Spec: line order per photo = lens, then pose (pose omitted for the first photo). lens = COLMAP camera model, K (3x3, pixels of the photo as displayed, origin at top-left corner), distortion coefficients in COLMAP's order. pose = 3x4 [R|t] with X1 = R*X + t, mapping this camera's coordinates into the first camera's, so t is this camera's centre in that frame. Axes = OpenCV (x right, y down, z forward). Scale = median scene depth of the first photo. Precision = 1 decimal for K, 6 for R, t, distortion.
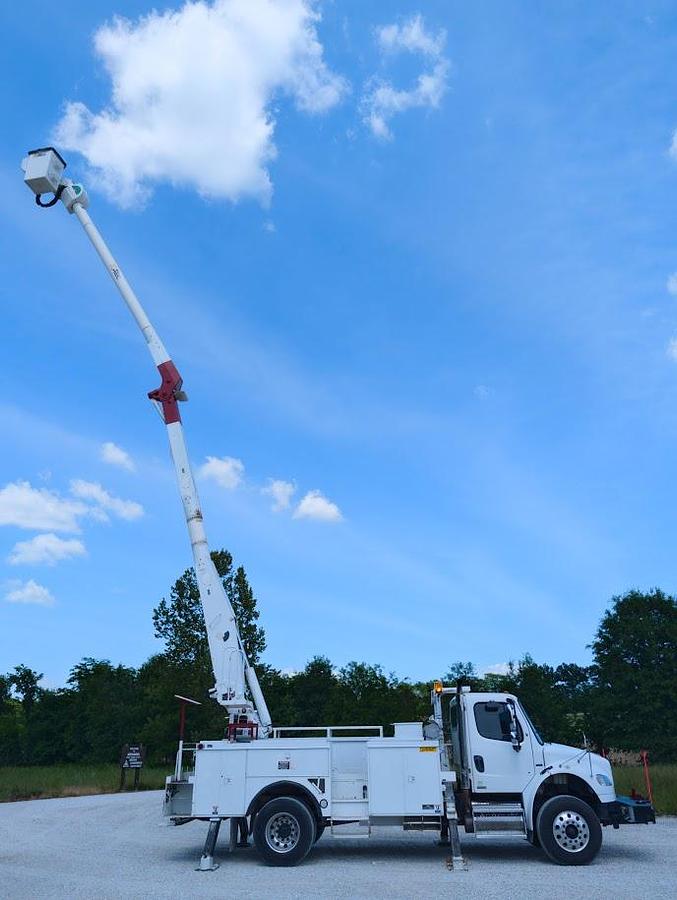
lens RADIAL K [[665.8, 0, 338.5], [0, 665.8, 450.0], [0, 0, 1]] dist [-0.023765, 0.044371]
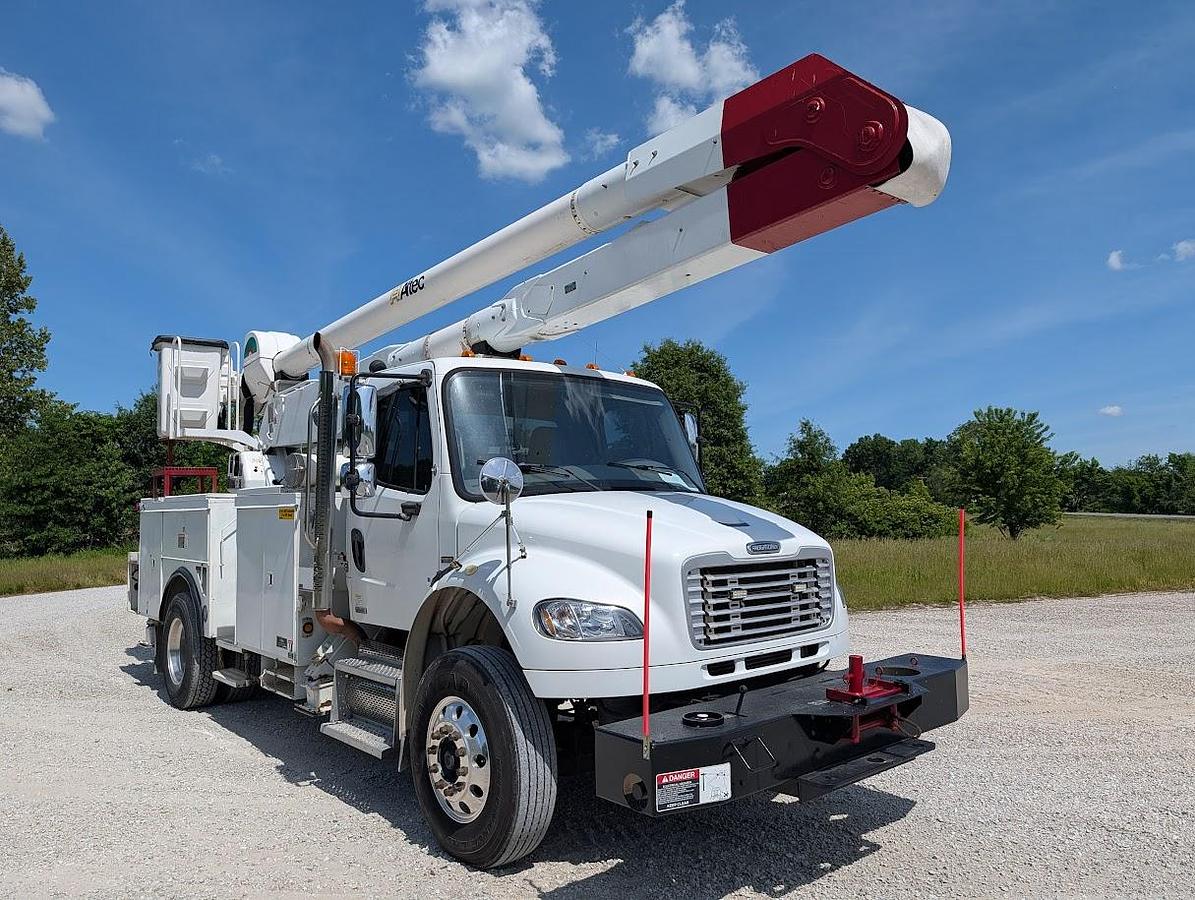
lens RADIAL K [[855.1, 0, 621.6], [0, 855.1, 428.1], [0, 0, 1]] dist [0.003464, 0.001266]
pose [[0.815152, 0.073255, 0.574596, -0.726995], [-0.240805, 0.945046, 0.221135, 0.388968], [-0.526820, -0.318624, 0.787997, 0.809491]]
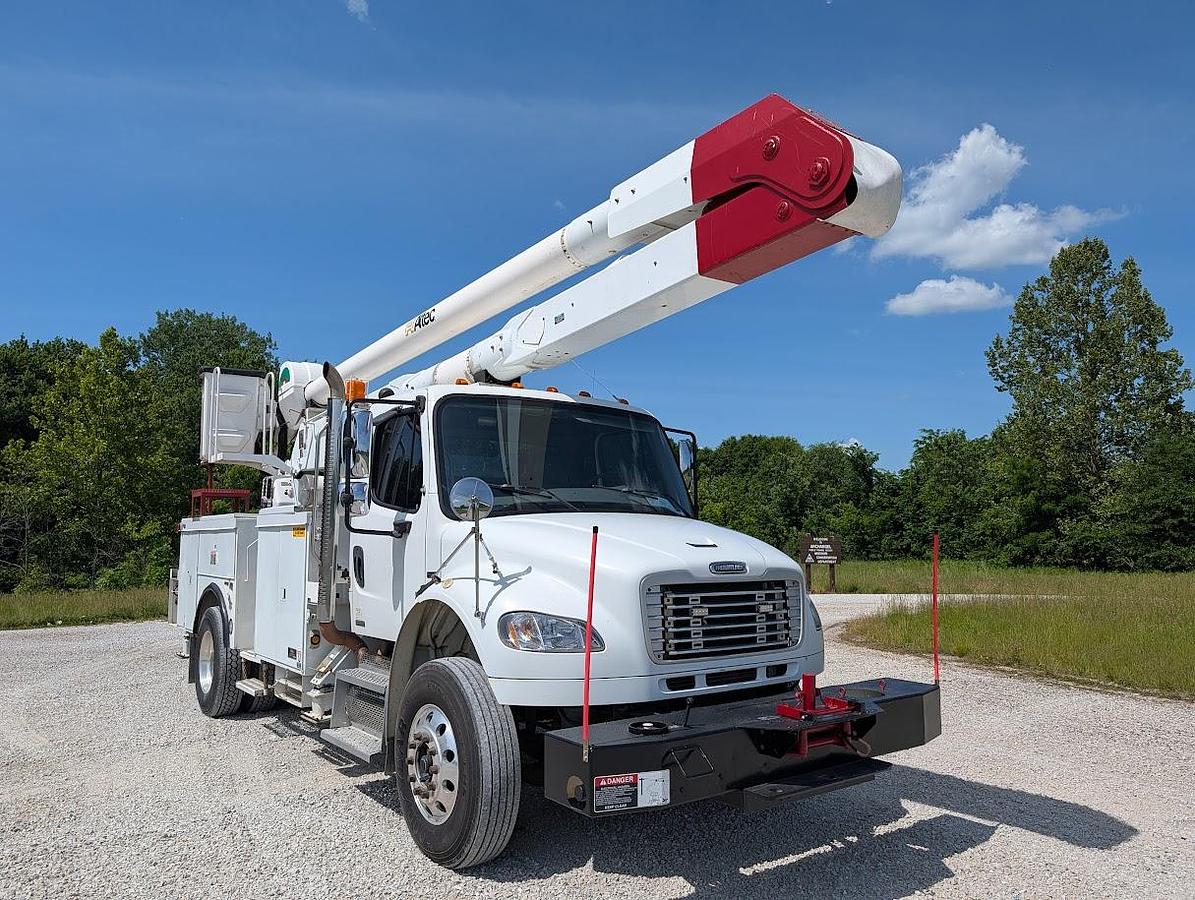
lens RADIAL K [[863.0, 0, 594.5], [0, 863.0, 460.8], [0, 0, 1]] dist [0.008254, -0.000392]
pose [[0.653998, -0.060519, -0.754072, 0.660291], [0.300333, 0.935646, 0.185384, 0.357292], [0.694324, -0.347713, 0.630086, 0.785792]]
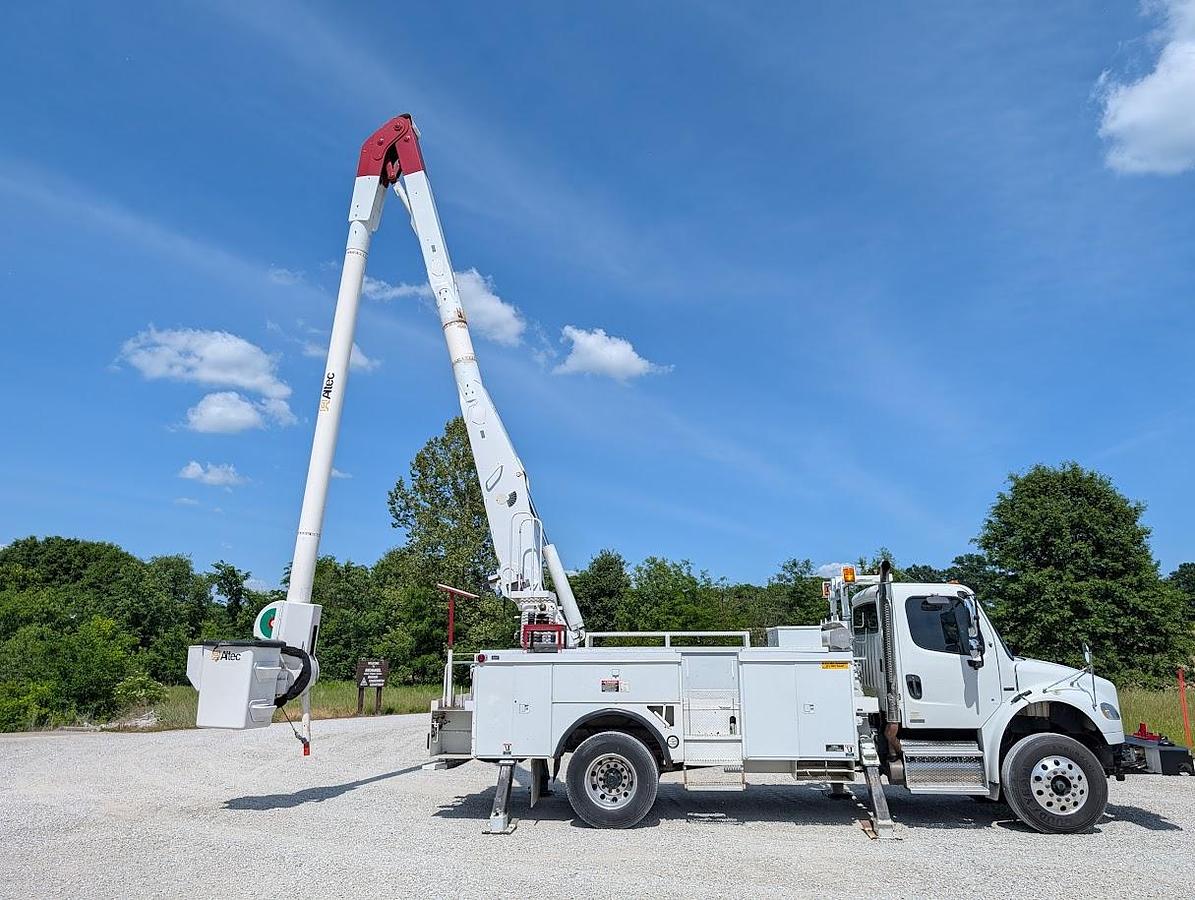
lens RADIAL K [[872.2, 0, 600.6], [0, 872.2, 449.3], [0, 0, 1]] dist [0.004069, 0.002337]
pose [[0.999709, 0.001627, -0.024083, -0.070732], [0.002688, 0.984012, 0.178084, 0.092713], [0.023988, -0.178097, 0.983720, 0.196253]]
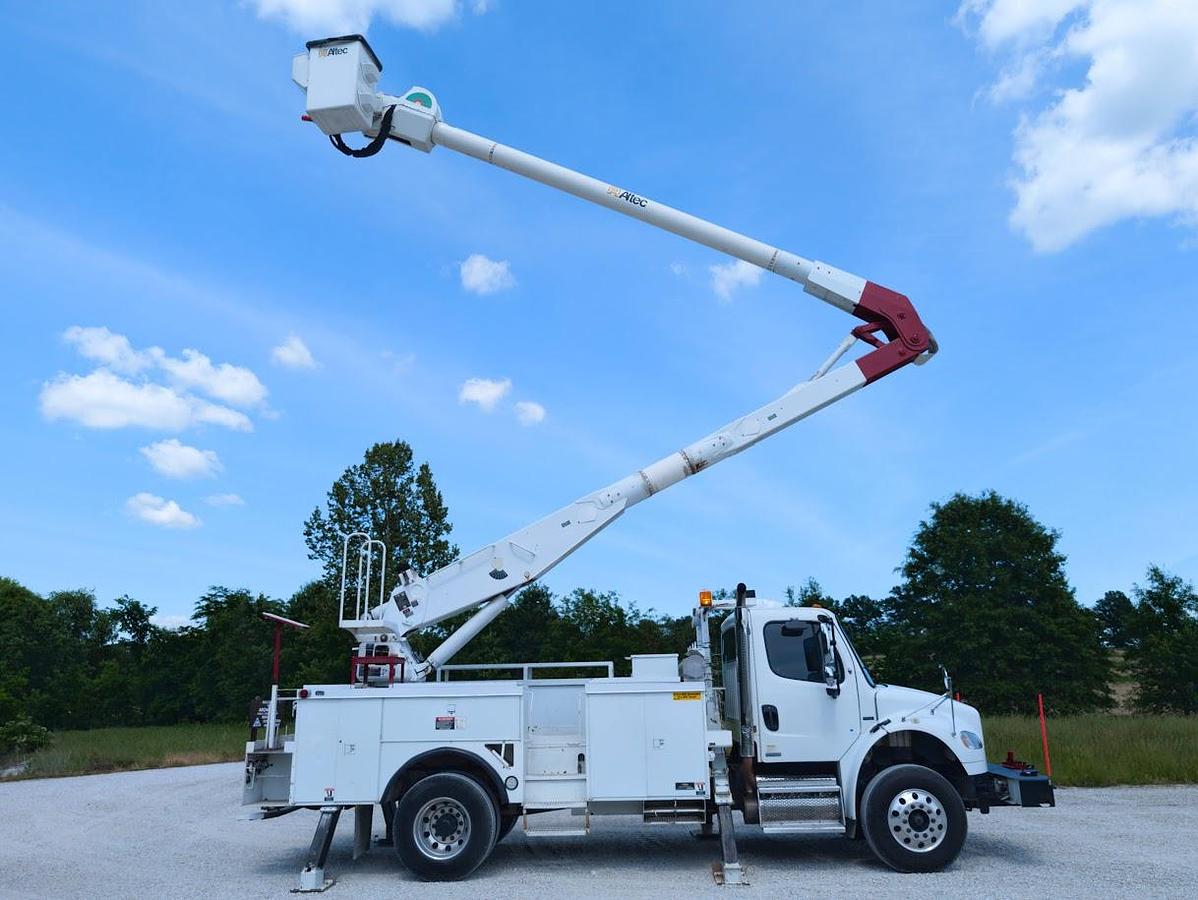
lens RADIAL K [[886.2, 0, 602.5], [0, 886.2, 453.4], [0, 0, 1]] dist [-0.023765, 0.044371]
pose [[0.999015, 0.004221, 0.044176, 0.022608], [-0.010741, 0.988869, 0.148400, 0.115512], [-0.043058, -0.148728, 0.987940, 0.243709]]
